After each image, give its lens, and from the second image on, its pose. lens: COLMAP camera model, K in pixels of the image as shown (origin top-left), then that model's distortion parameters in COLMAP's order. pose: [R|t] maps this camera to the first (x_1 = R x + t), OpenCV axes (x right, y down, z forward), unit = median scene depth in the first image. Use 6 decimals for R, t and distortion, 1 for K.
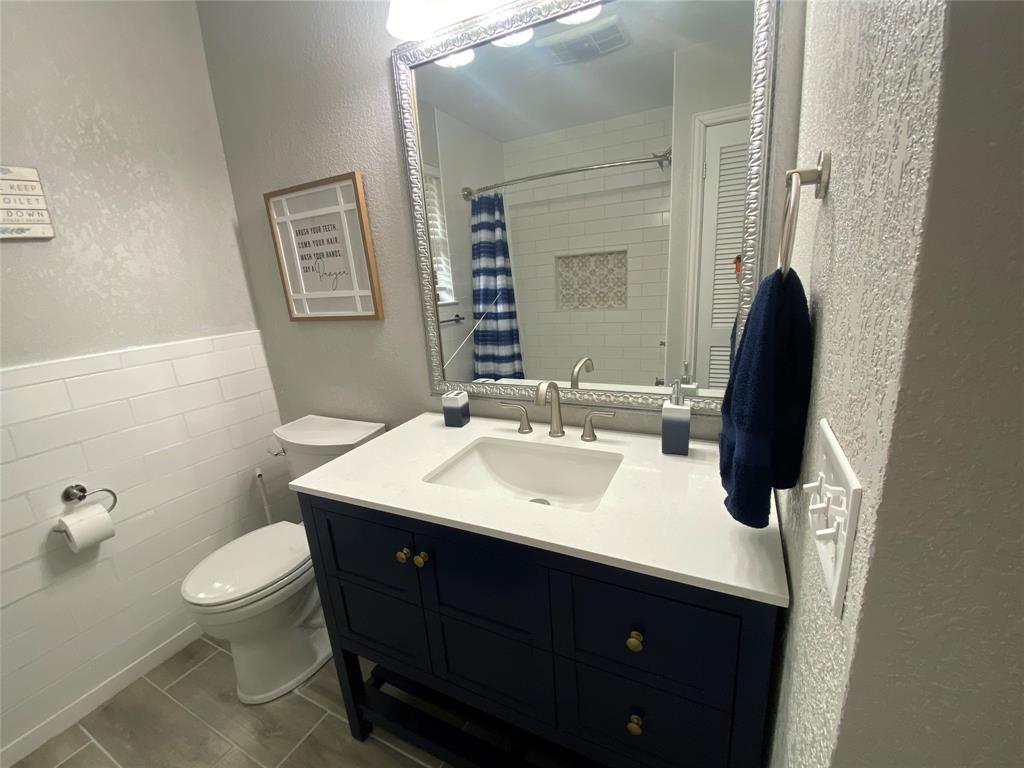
lens RADIAL K [[431.3, 0, 515.5], [0, 431.3, 389.0], [0, 0, 1]] dist [0.024689, -0.022705]
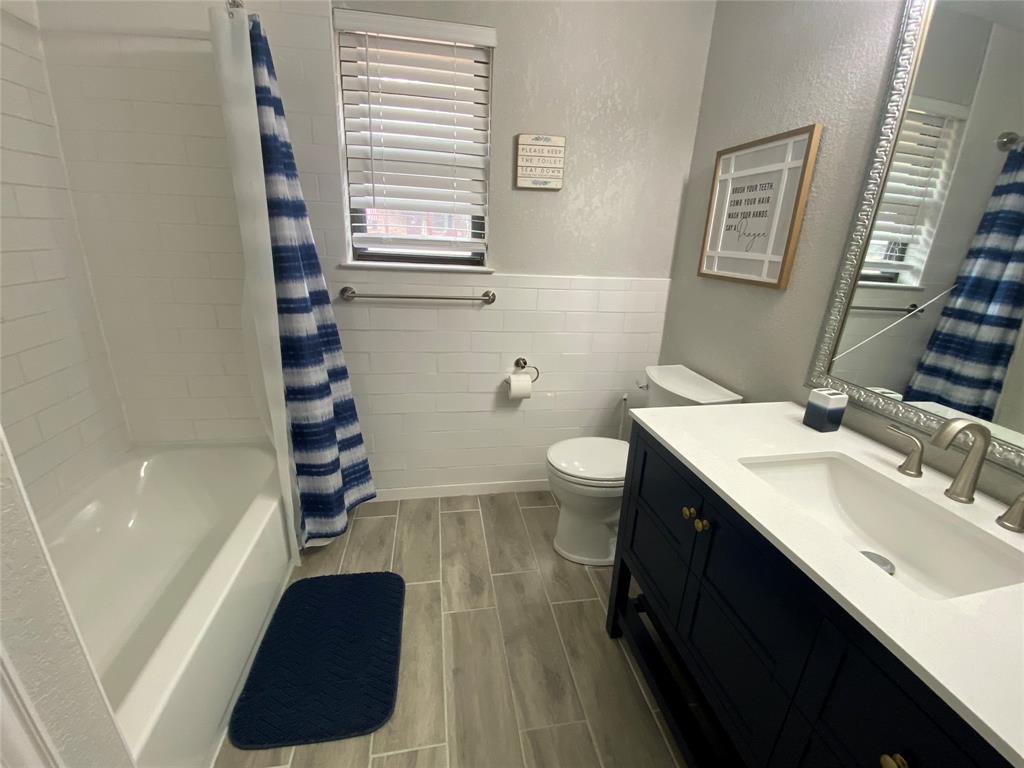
lens RADIAL K [[431.3, 0, 515.5], [0, 431.3, 389.0], [0, 0, 1]] dist [0.024689, -0.022705]
pose [[0.602149, 0.356382, -0.714429, 0.088705], [-0.286578, 0.931690, 0.223220, -0.008380], [0.745177, 0.070328, 0.663147, -0.023399]]
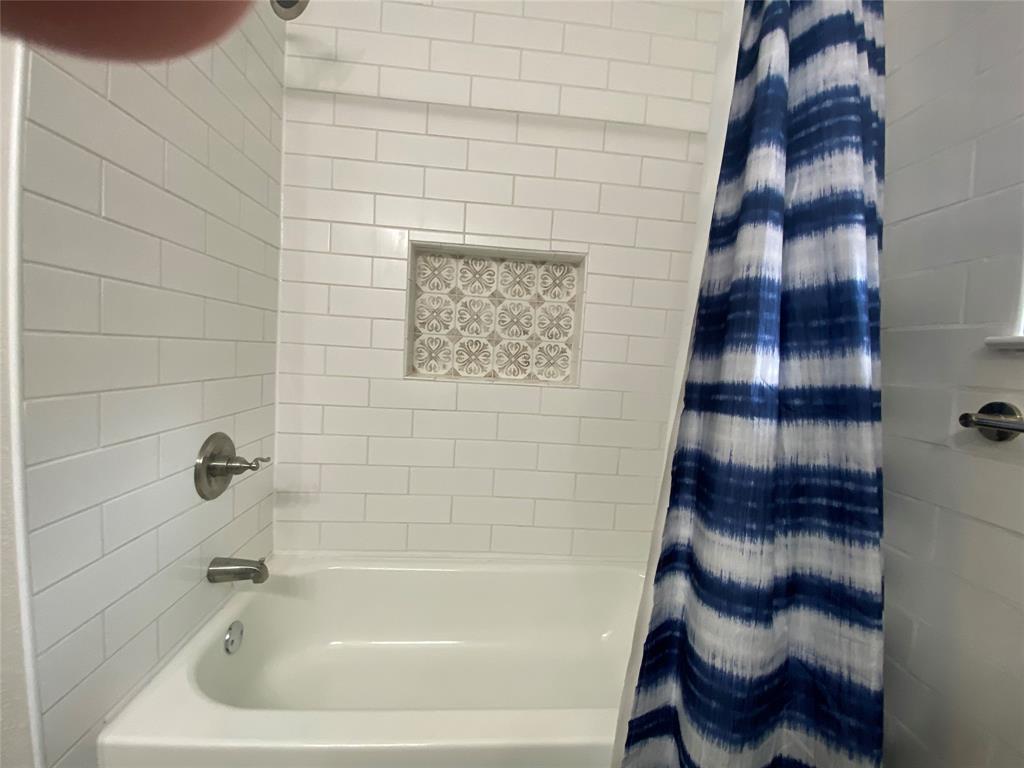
lens RADIAL K [[431.3, 0, 515.5], [0, 431.3, 389.0], [0, 0, 1]] dist [0.024689, -0.022705]
pose [[-0.853259, 0.059160, -0.518121, -0.564876], [-0.132951, 0.936035, 0.325826, 0.047397], [0.504255, 0.346899, -0.790815, 0.519002]]
